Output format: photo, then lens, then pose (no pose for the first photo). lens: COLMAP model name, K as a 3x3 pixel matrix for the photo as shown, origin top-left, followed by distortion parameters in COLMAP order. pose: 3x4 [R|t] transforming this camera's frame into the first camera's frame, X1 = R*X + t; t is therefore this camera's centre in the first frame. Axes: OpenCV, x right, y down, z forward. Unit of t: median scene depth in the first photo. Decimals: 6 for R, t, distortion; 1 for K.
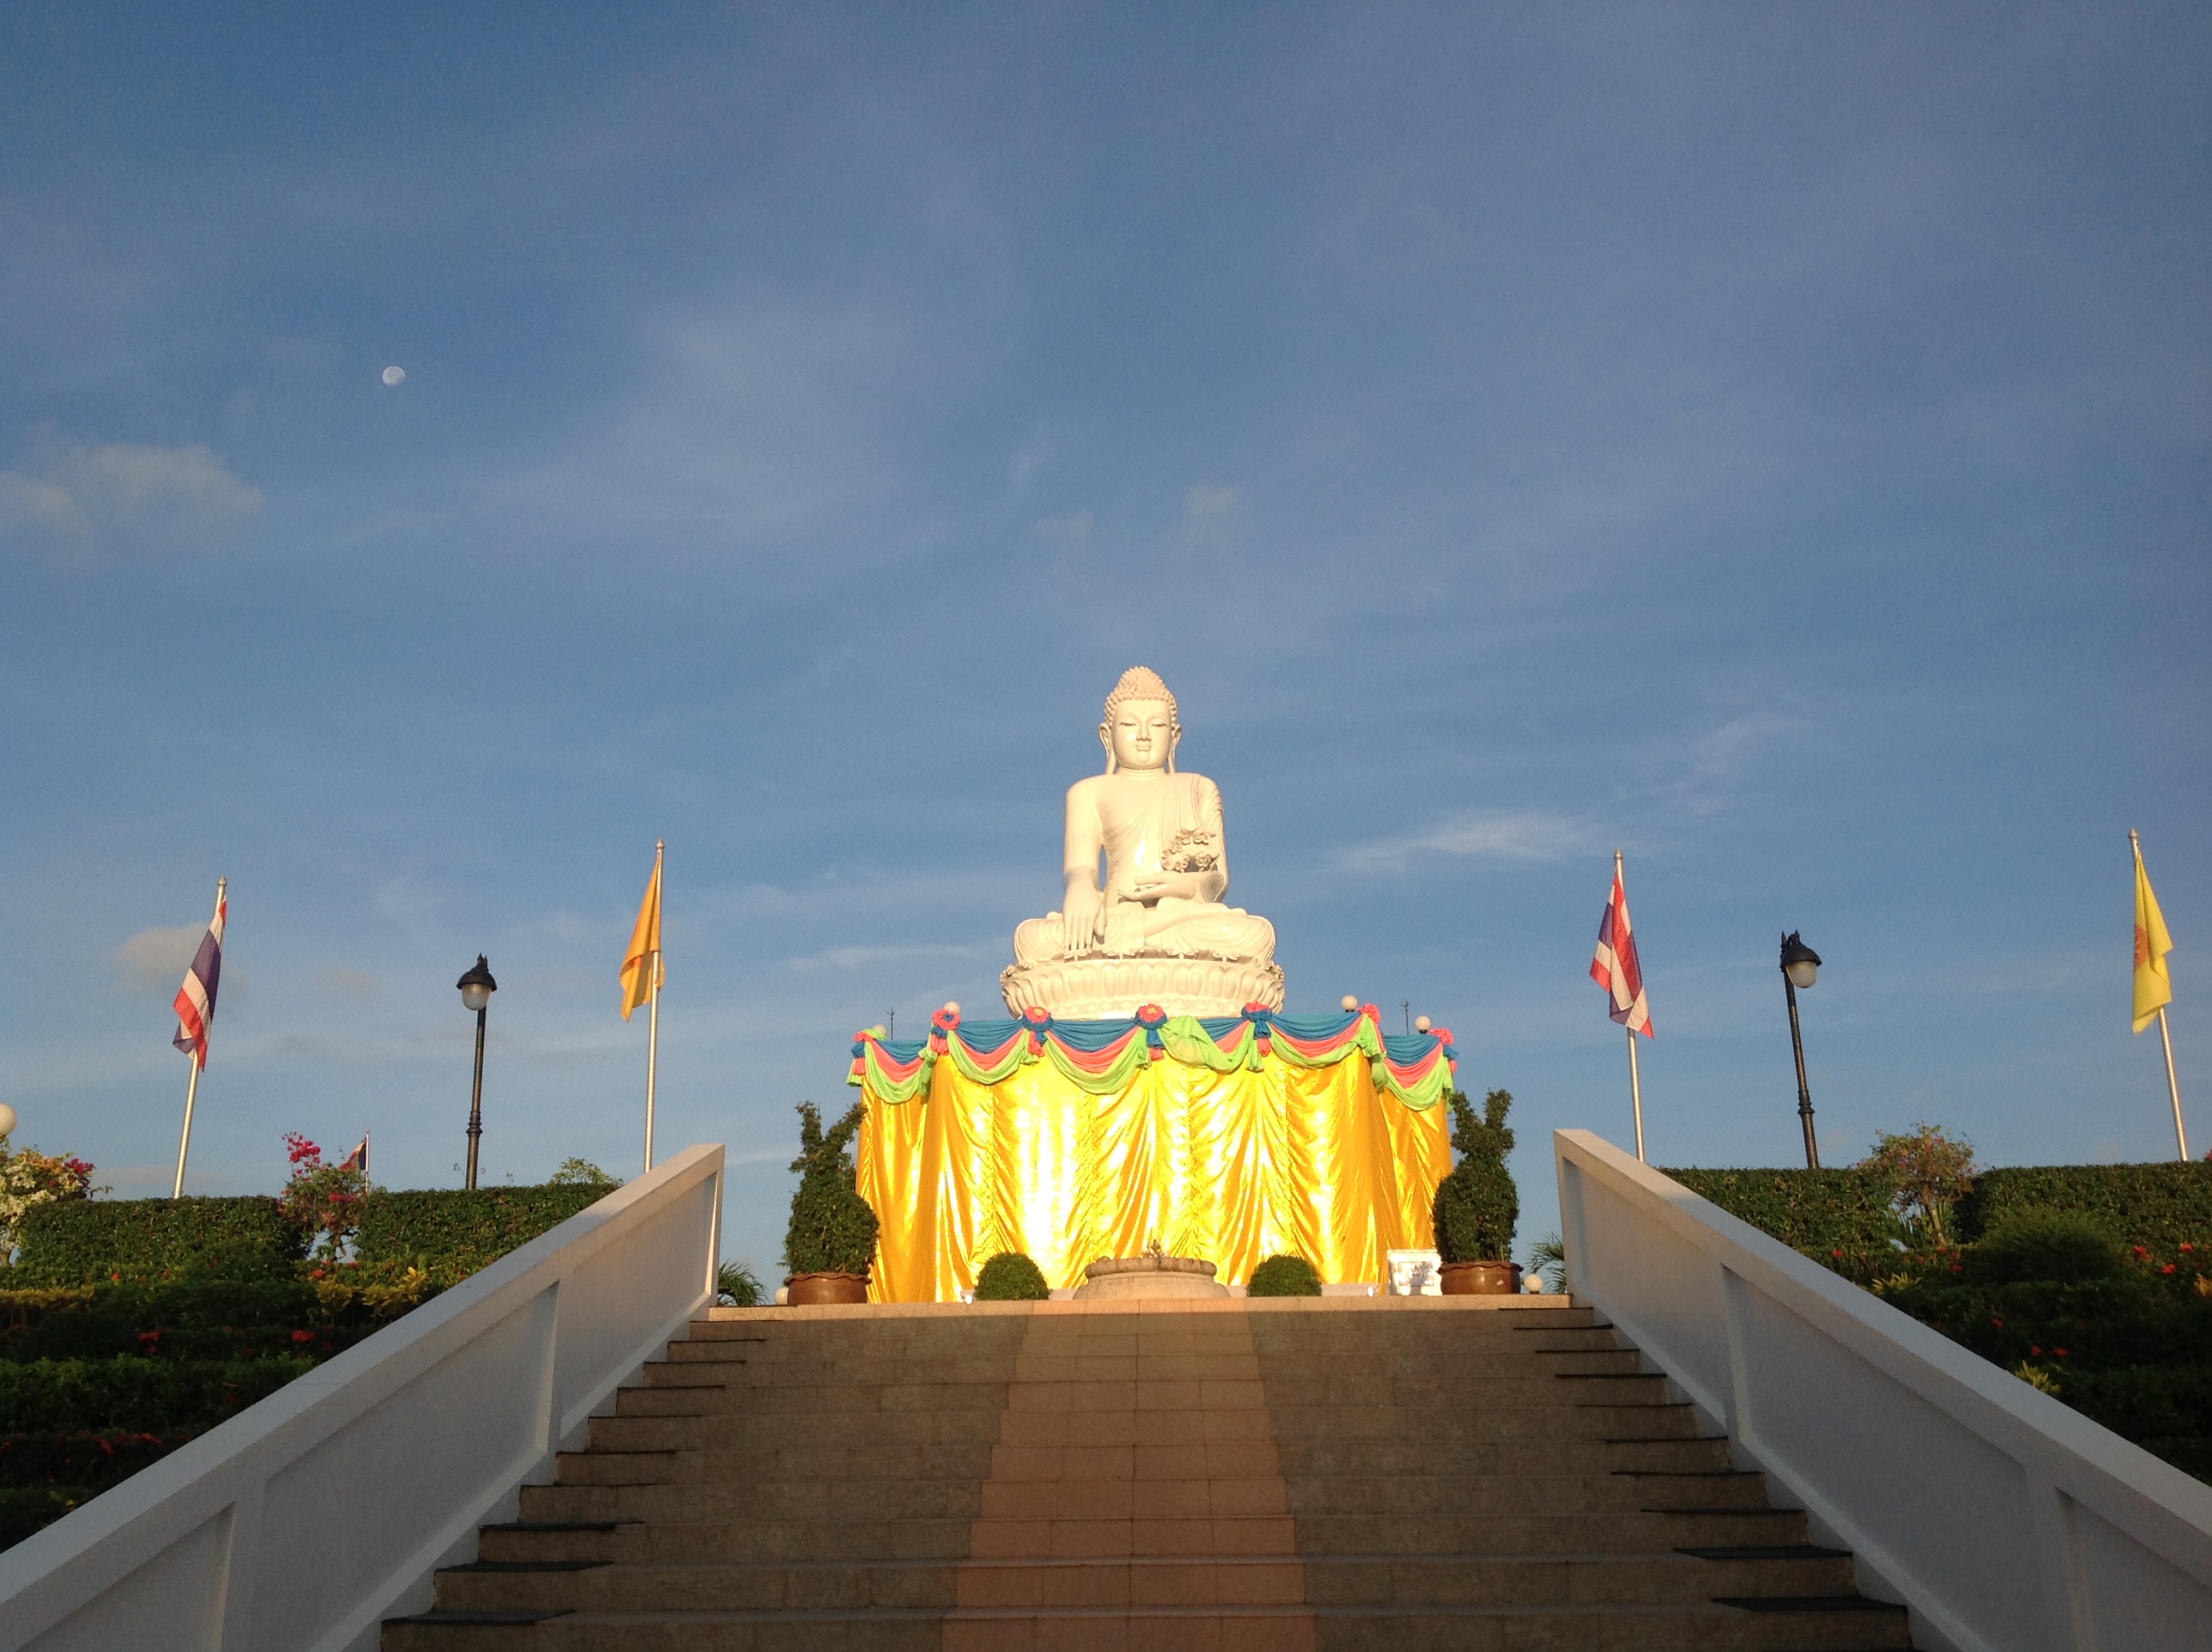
lens RADIAL K [[2137.5, 0, 1123.7], [0, 2137.5, 823.3], [0, 0, 1]] dist [0.164367, -0.392412]
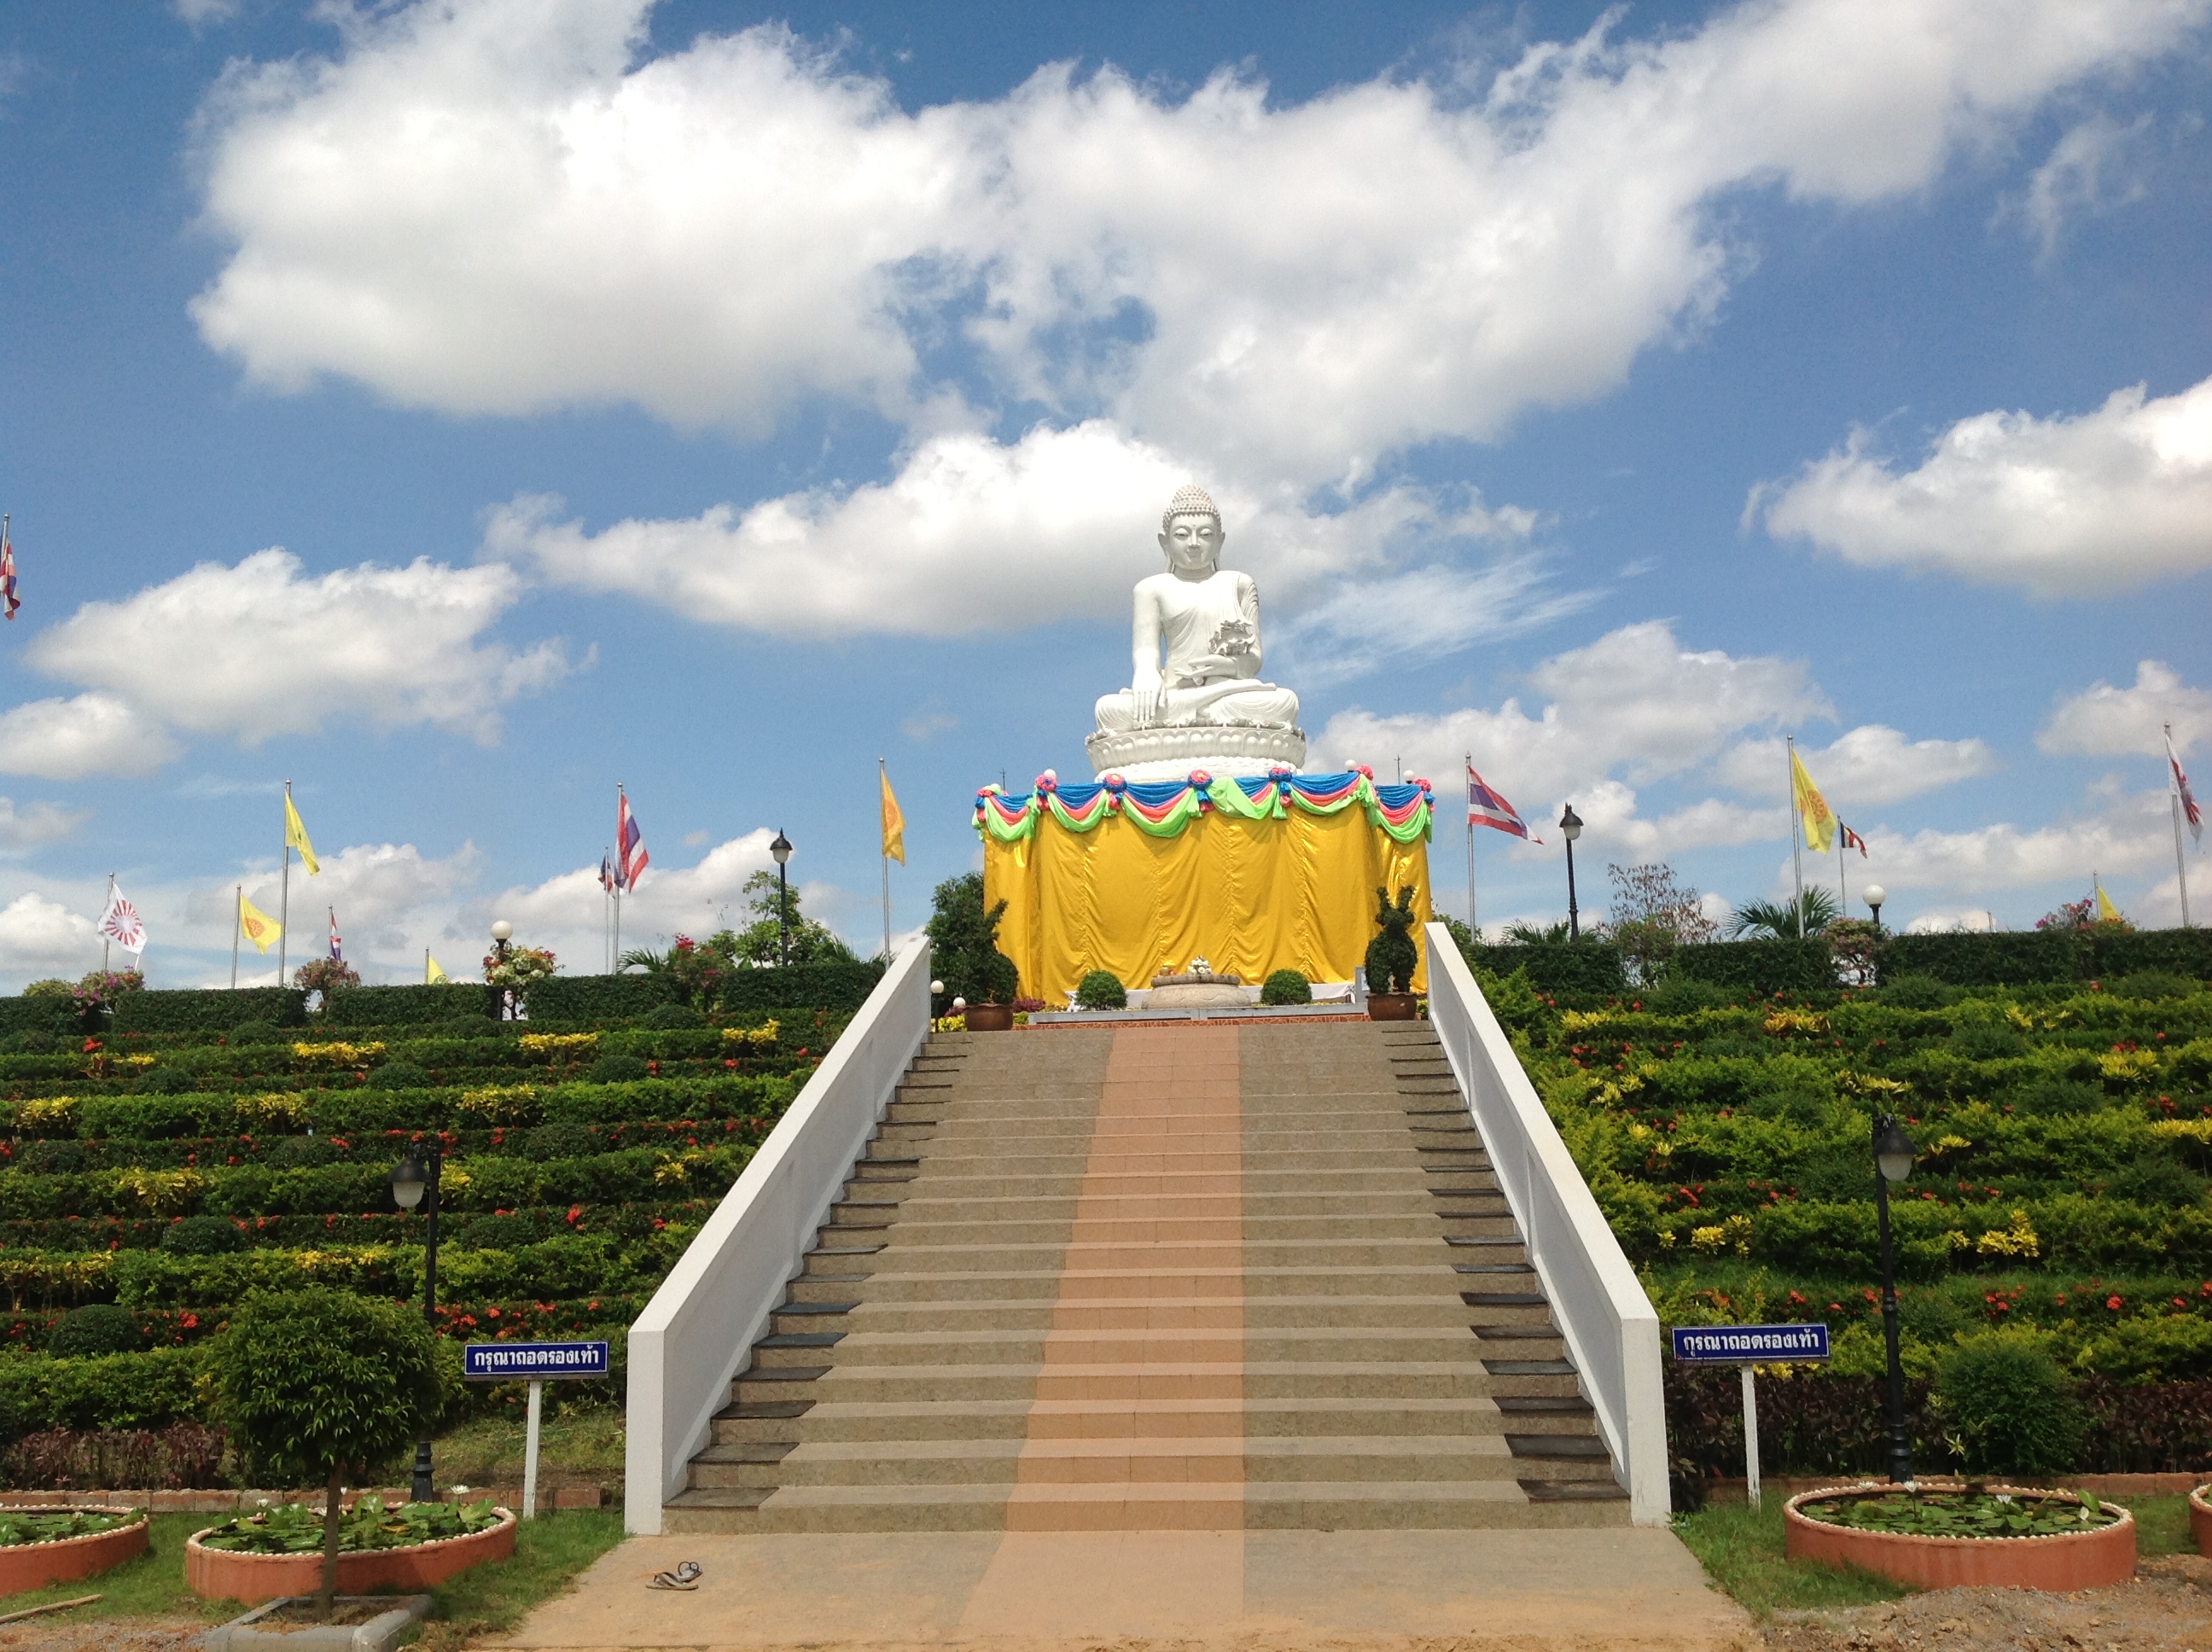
lens RADIAL K [[2089.3, 0, 1100.8], [0, 2089.3, 833.2], [0, 0, 1]] dist [0.190126, -0.483012]
pose [[0.998587, -0.017956, -0.050019, 0.015416], [0.026314, 0.984779, 0.171806, -0.102186], [0.046172, -0.172879, 0.983860, -0.287895]]
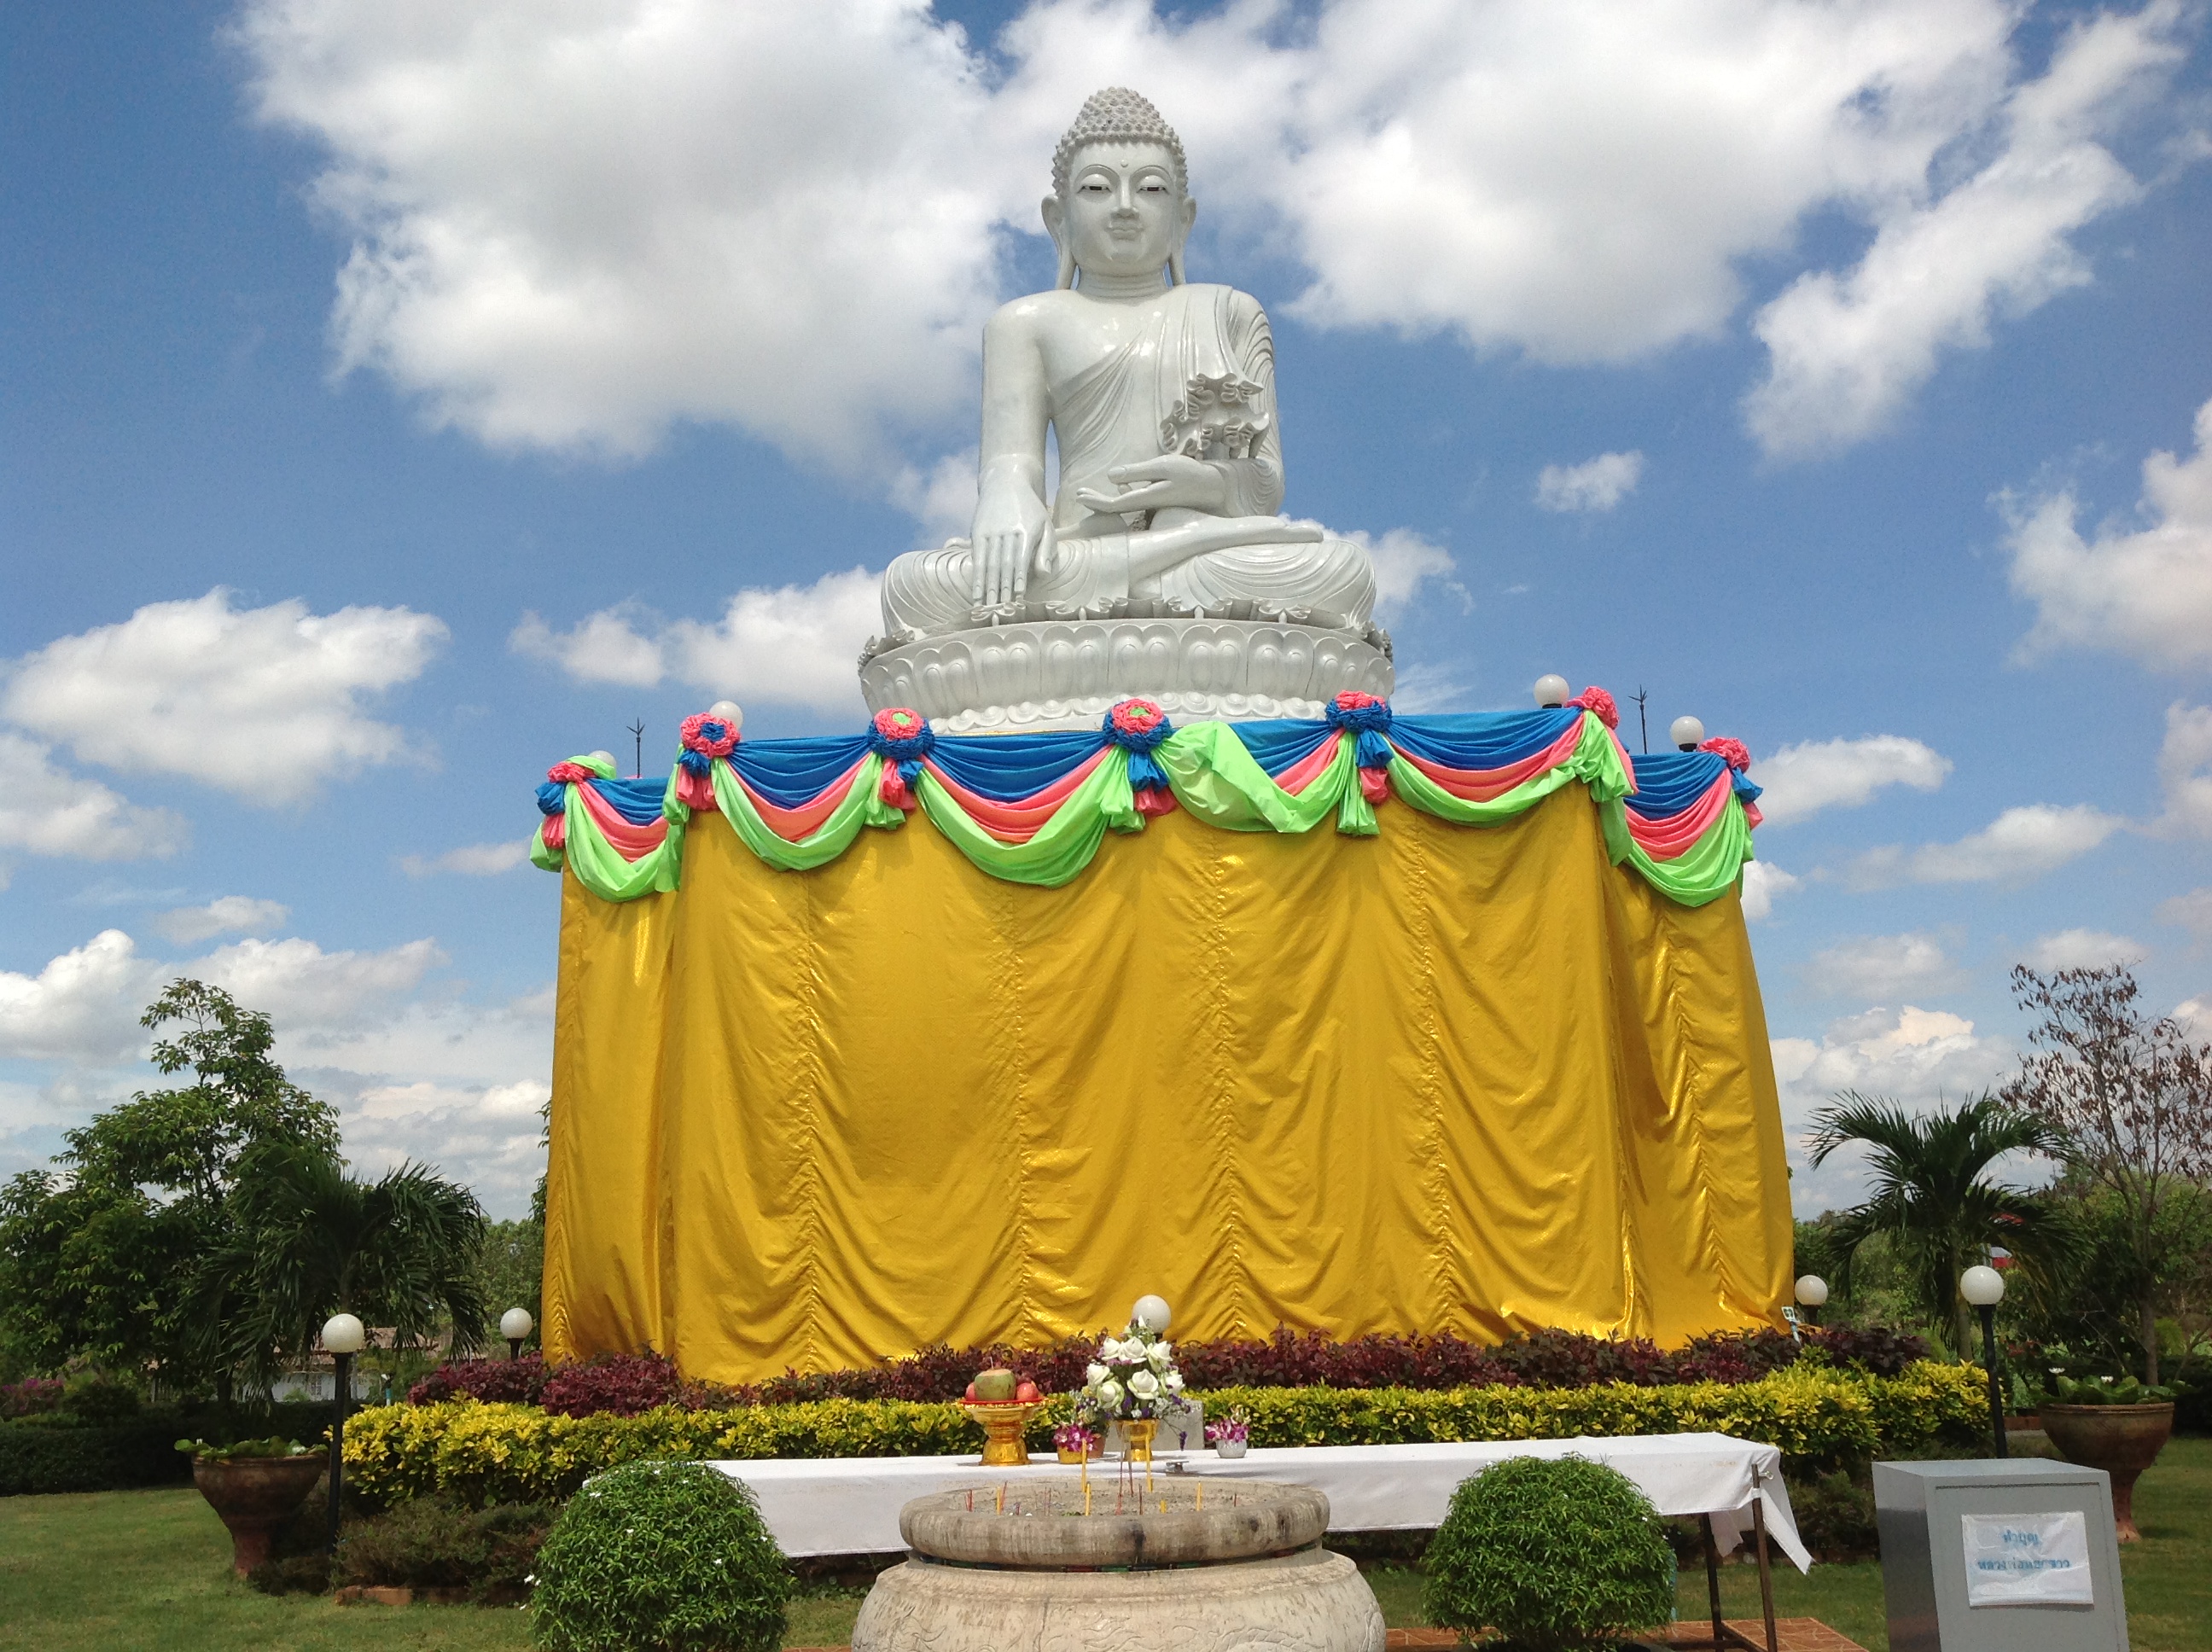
lens RADIAL K [[2137.5, 0, 1123.7], [0, 2137.5, 823.3], [0, 0, 1]] dist [0.164367, -0.392412]
pose [[0.999831, -0.015760, -0.009504, 0.013876], [0.016787, 0.992637, 0.119962, 0.054636], [0.007544, -0.120101, 0.992733, 0.523502]]
